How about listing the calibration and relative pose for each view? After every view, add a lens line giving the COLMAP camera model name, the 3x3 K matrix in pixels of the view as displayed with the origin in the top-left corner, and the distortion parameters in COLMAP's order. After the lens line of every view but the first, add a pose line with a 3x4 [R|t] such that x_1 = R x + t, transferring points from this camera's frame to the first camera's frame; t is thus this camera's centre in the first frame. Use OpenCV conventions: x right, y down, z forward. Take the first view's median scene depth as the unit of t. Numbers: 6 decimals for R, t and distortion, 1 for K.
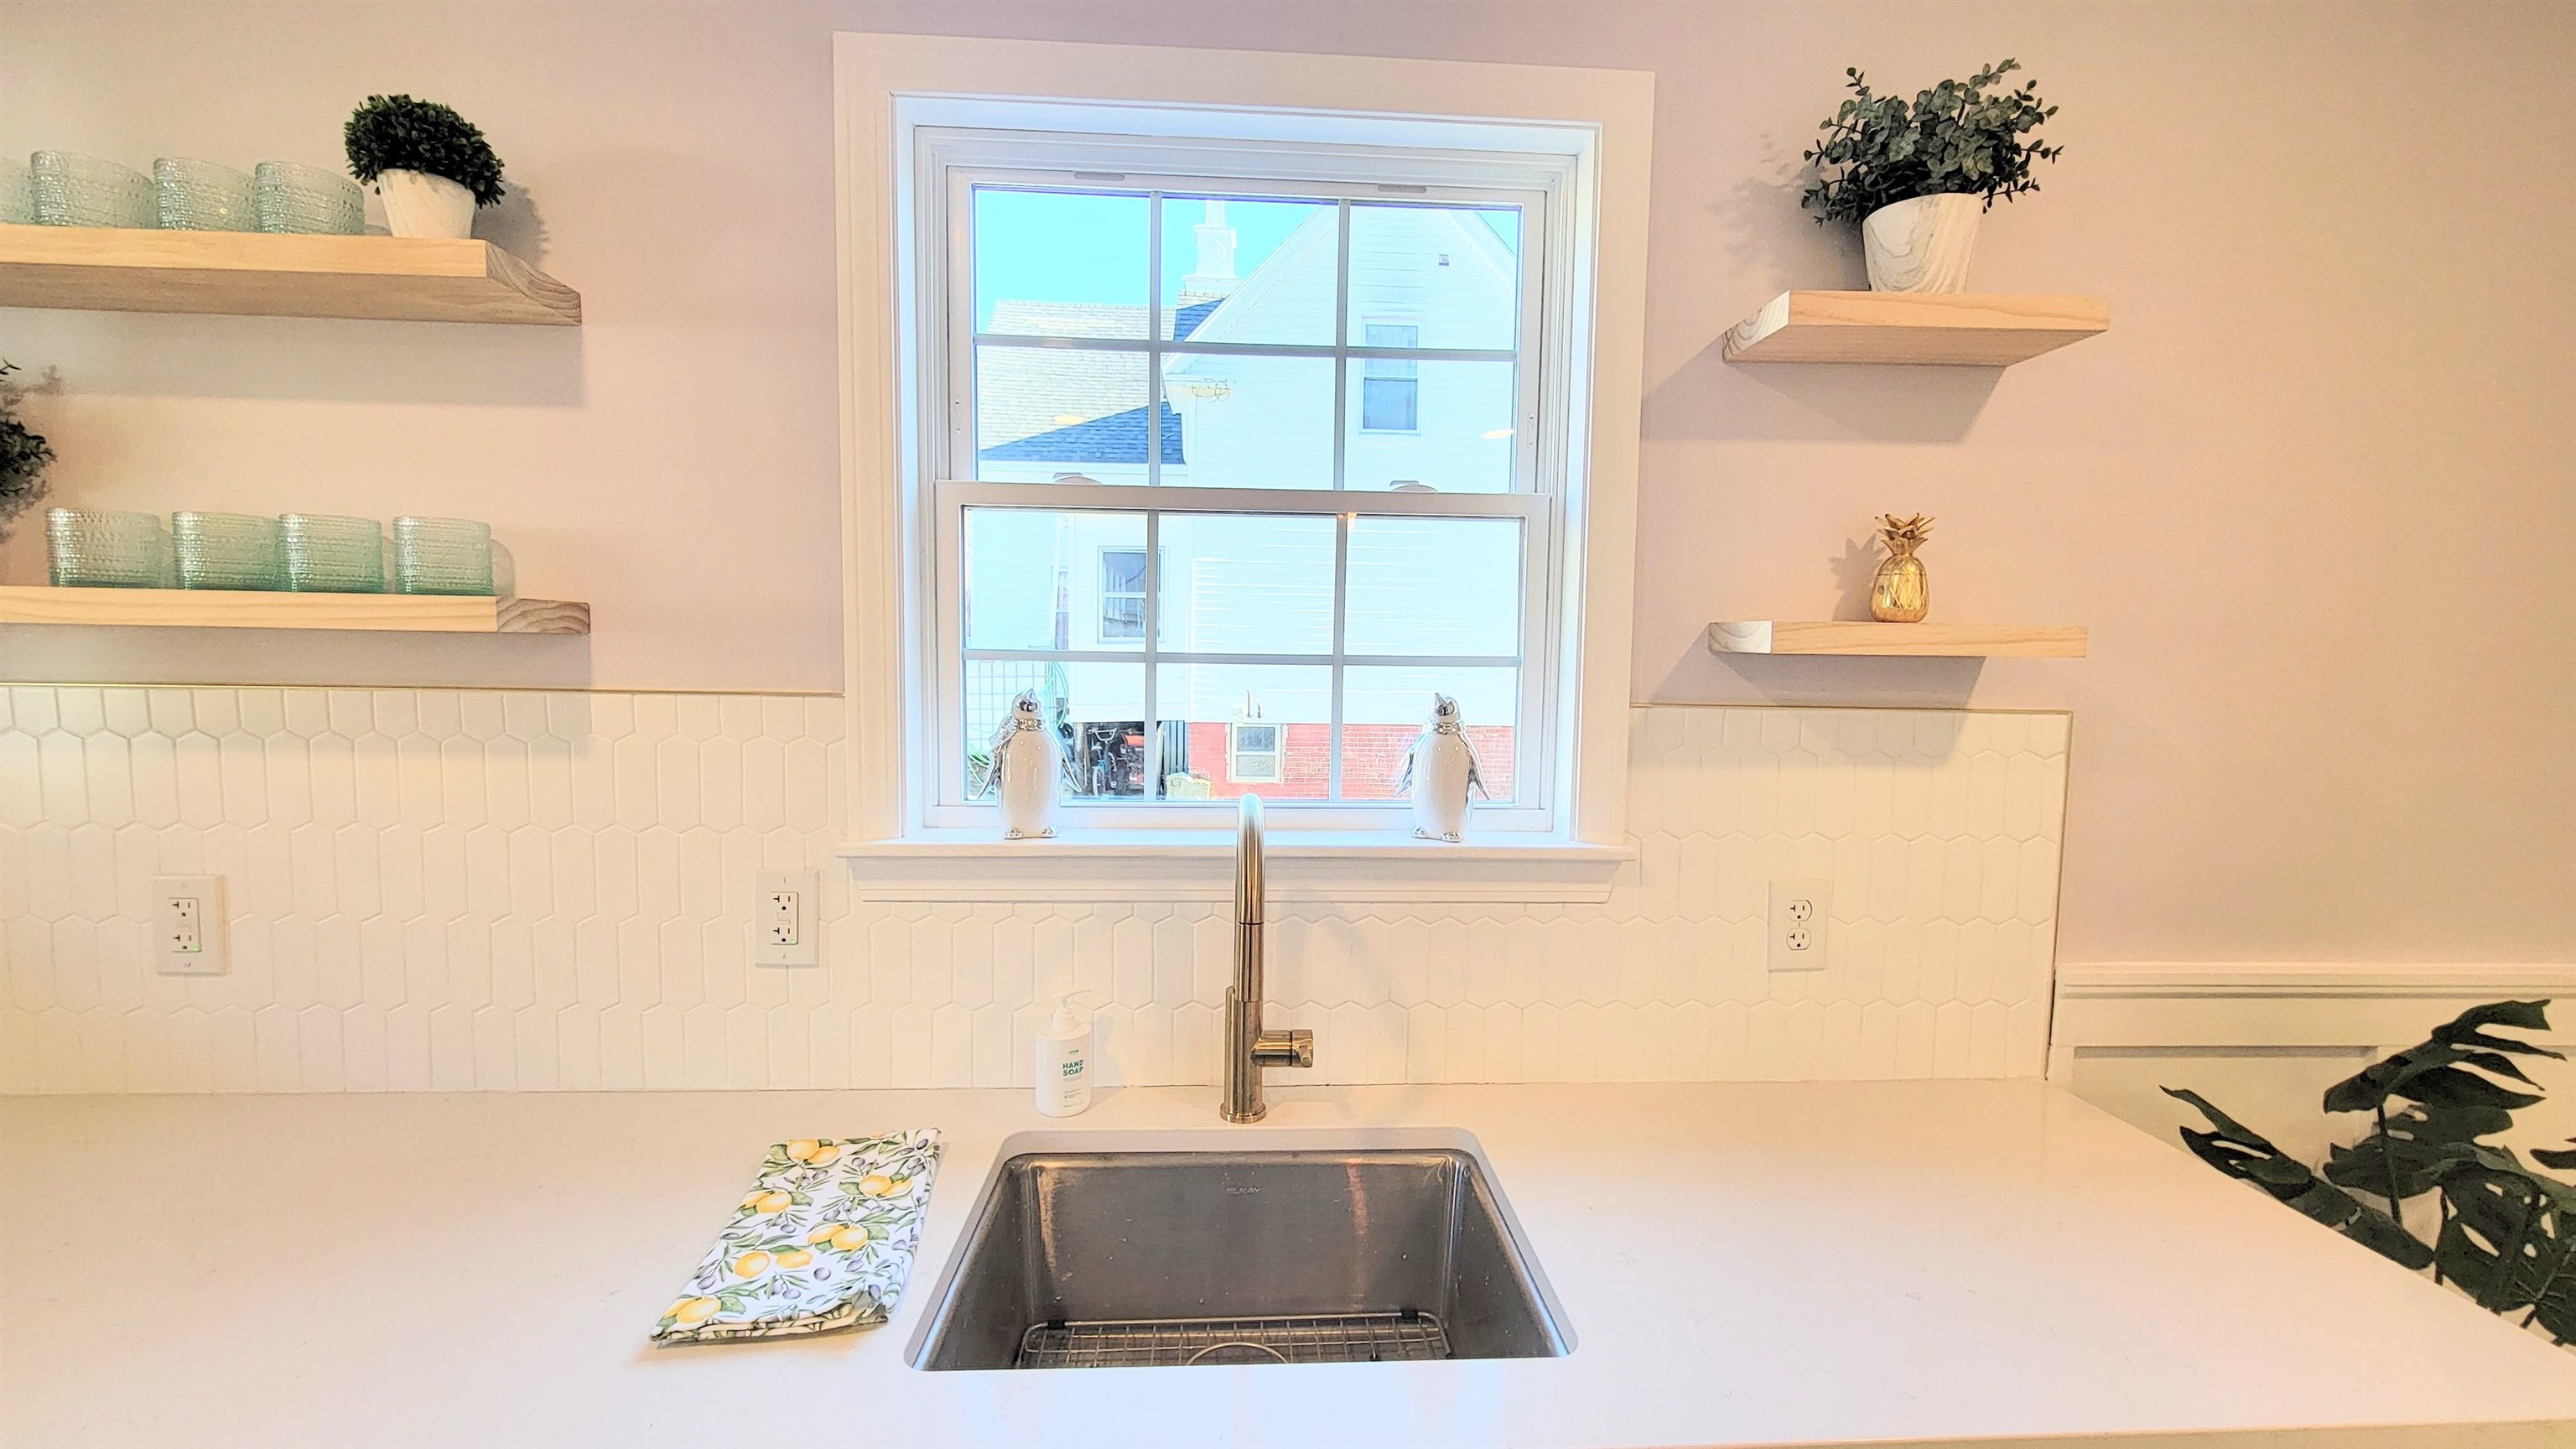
lens RADIAL K [[1057.9, 0, 1290.6], [0, 1057.9, 731.8], [0, 0, 1]] dist [0.000990, -0.000065]
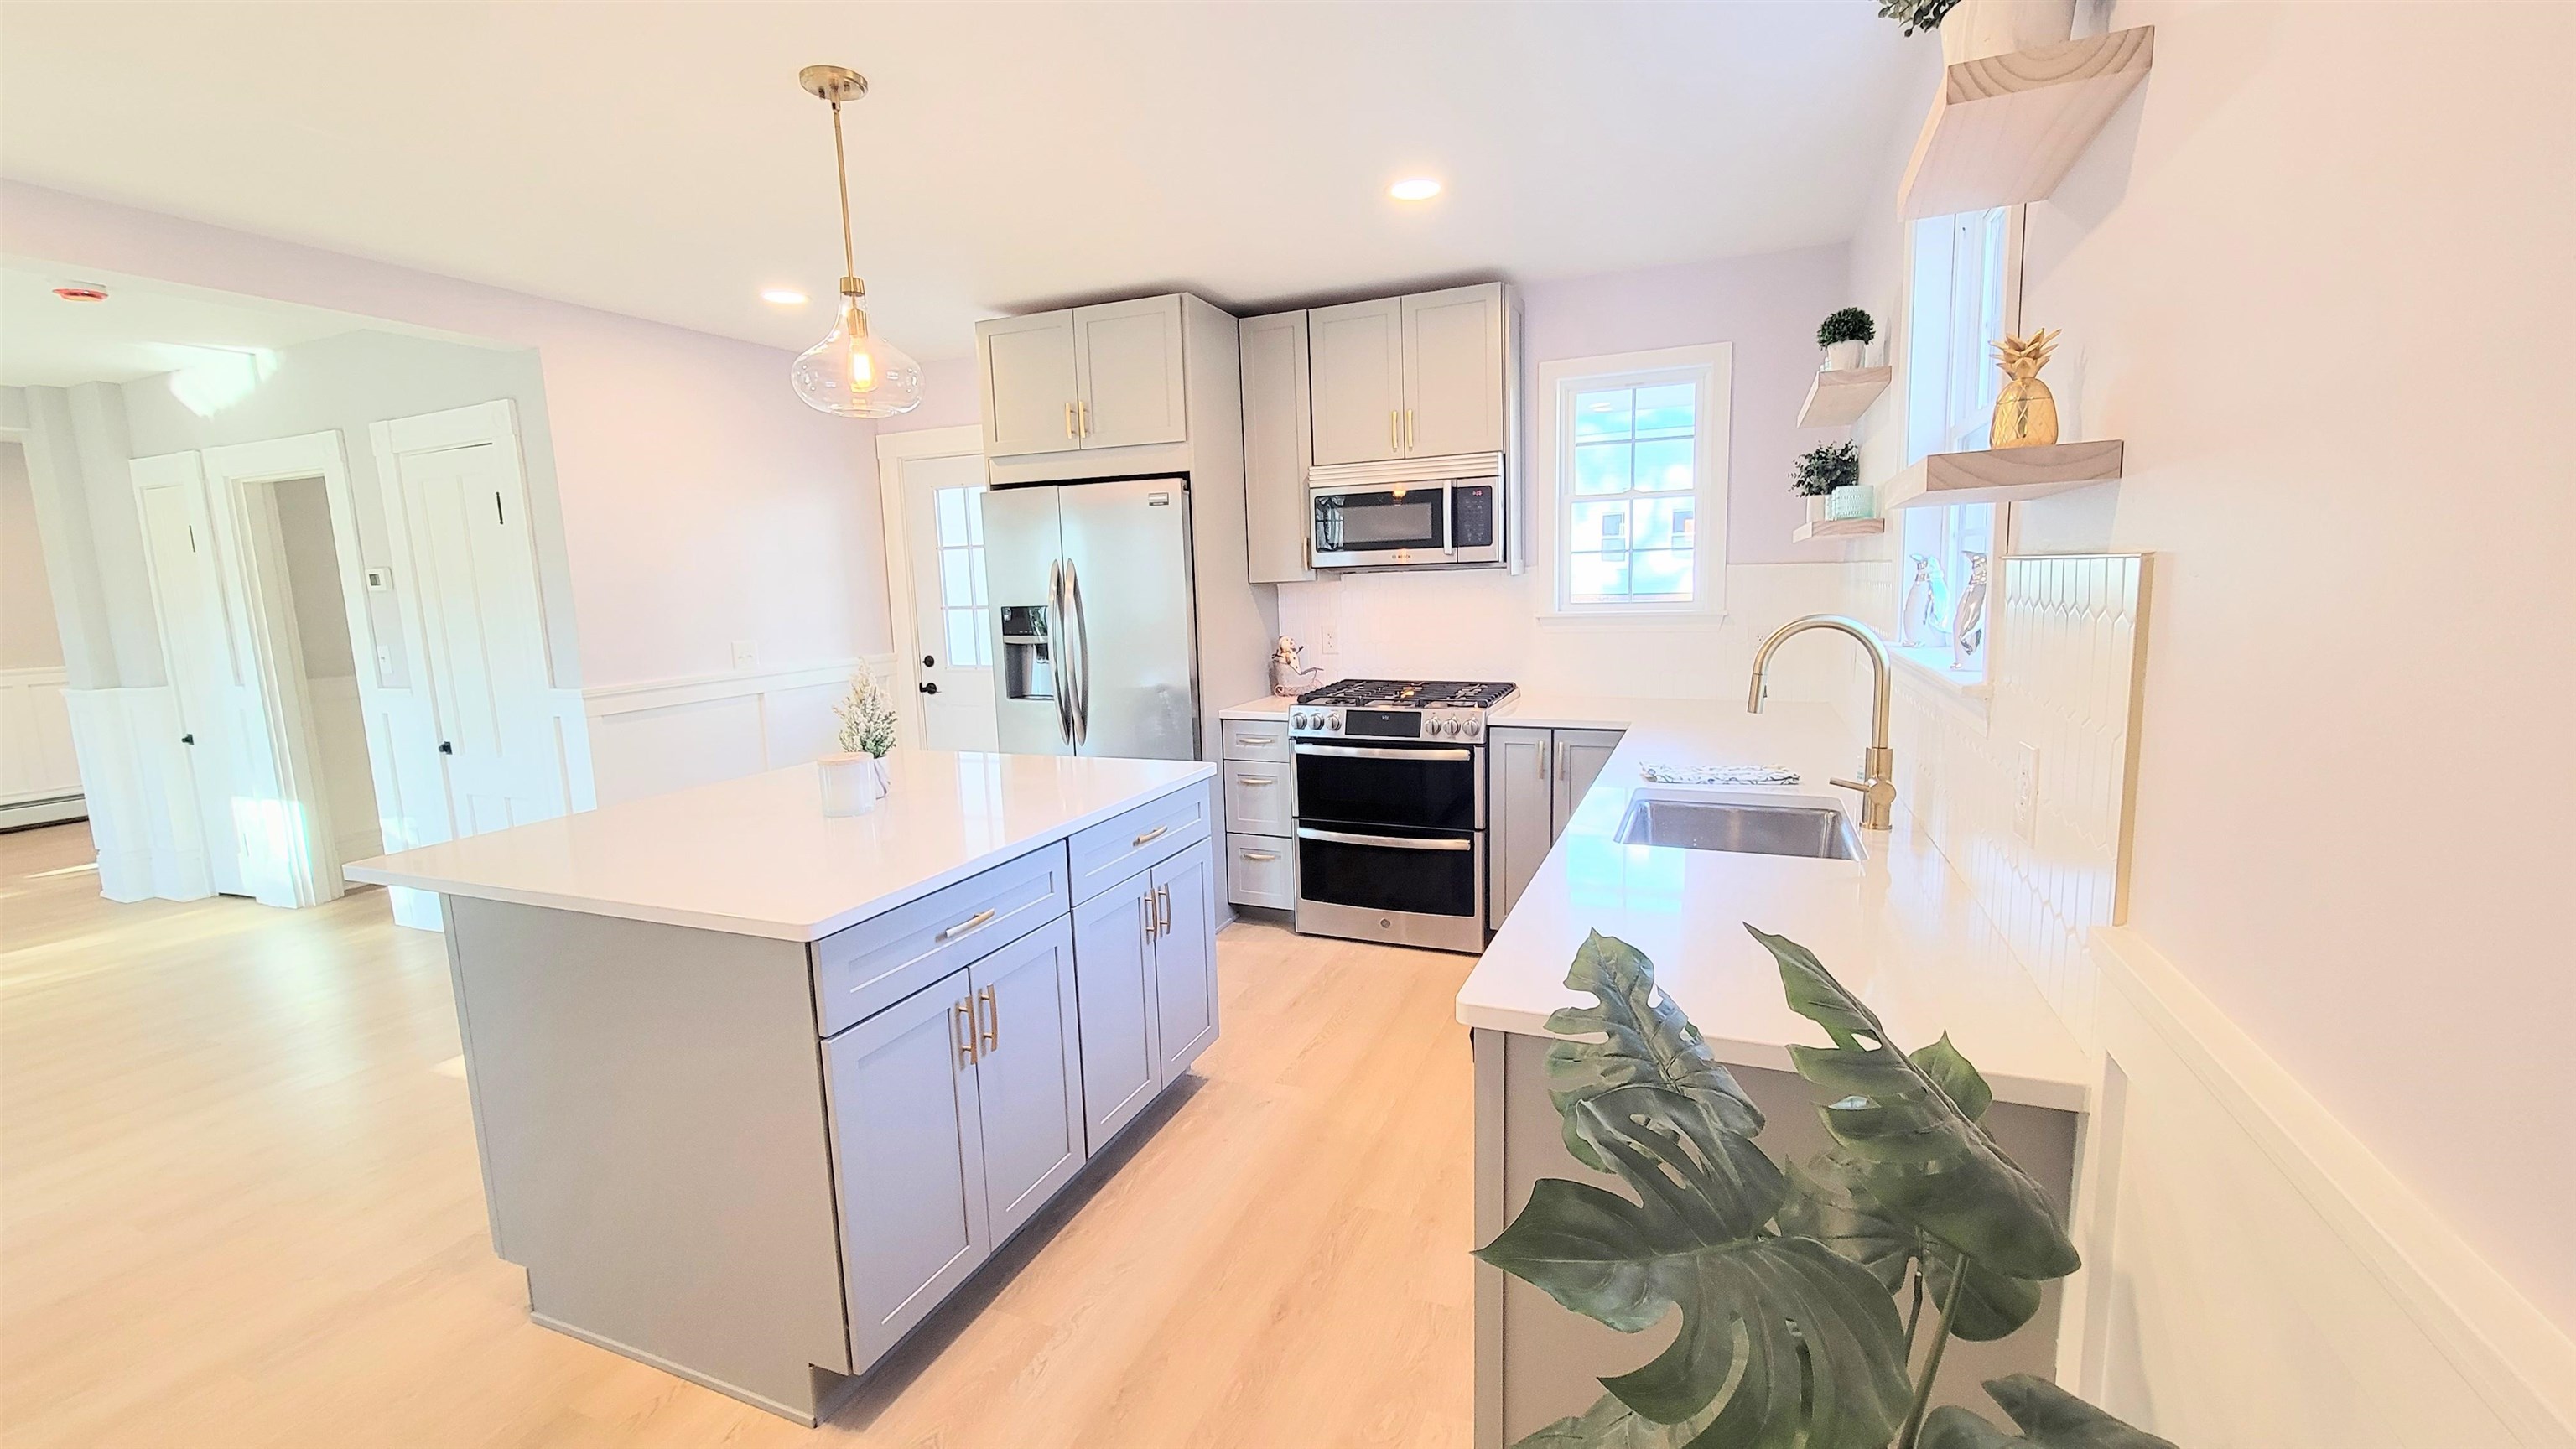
lens RADIAL K [[1044.0, 0, 1291.2], [0, 1044.0, 724.1], [0, 0, 1]] dist [-0.000661, -0.000038]
pose [[-0.428289, 0.121961, -0.895374, 1.718555], [-0.035511, 0.987813, 0.151539, 0.008047], [0.902944, 0.096698, -0.418738, 0.858245]]
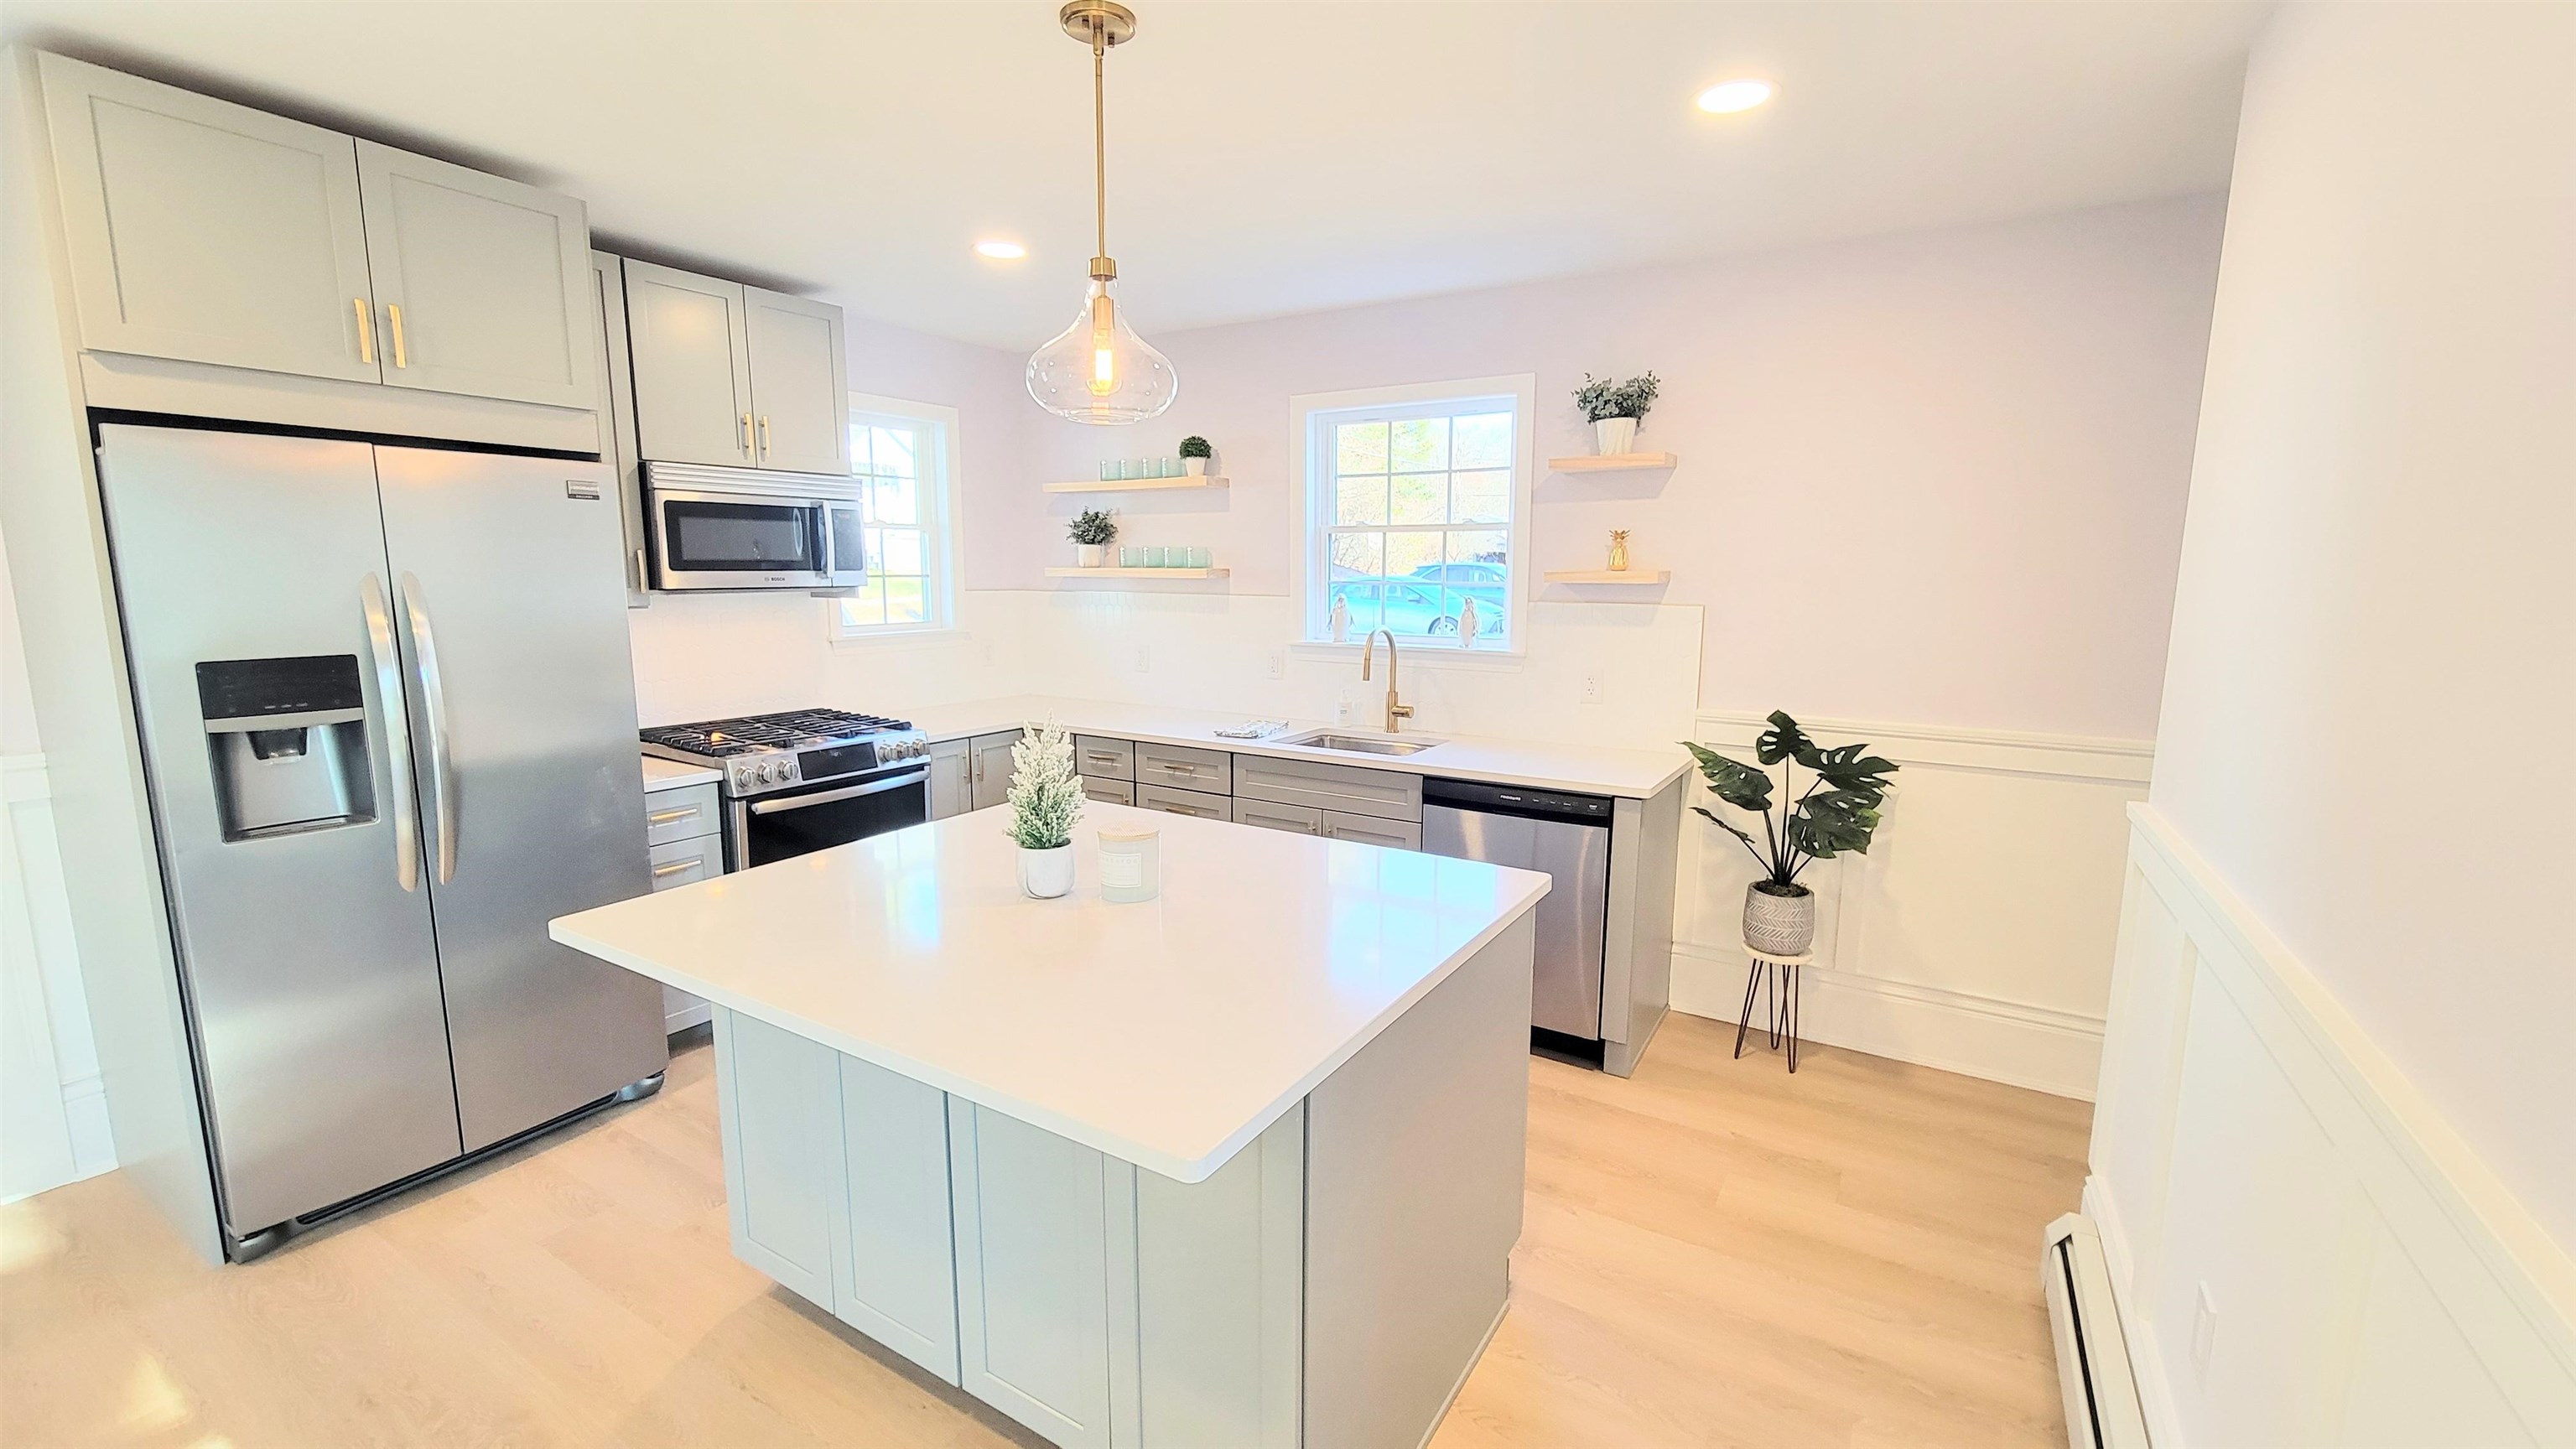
lens RADIAL K [[1044.0, 0, 1291.2], [0, 1044.0, 724.1], [0, 0, 1]] dist [-0.000661, -0.000038]
pose [[0.822240, 0.072918, -0.564450, 1.468320], [-0.027649, 0.995705, 0.088352, 0.076436], [0.568468, -0.057040, 0.820725, -1.716096]]
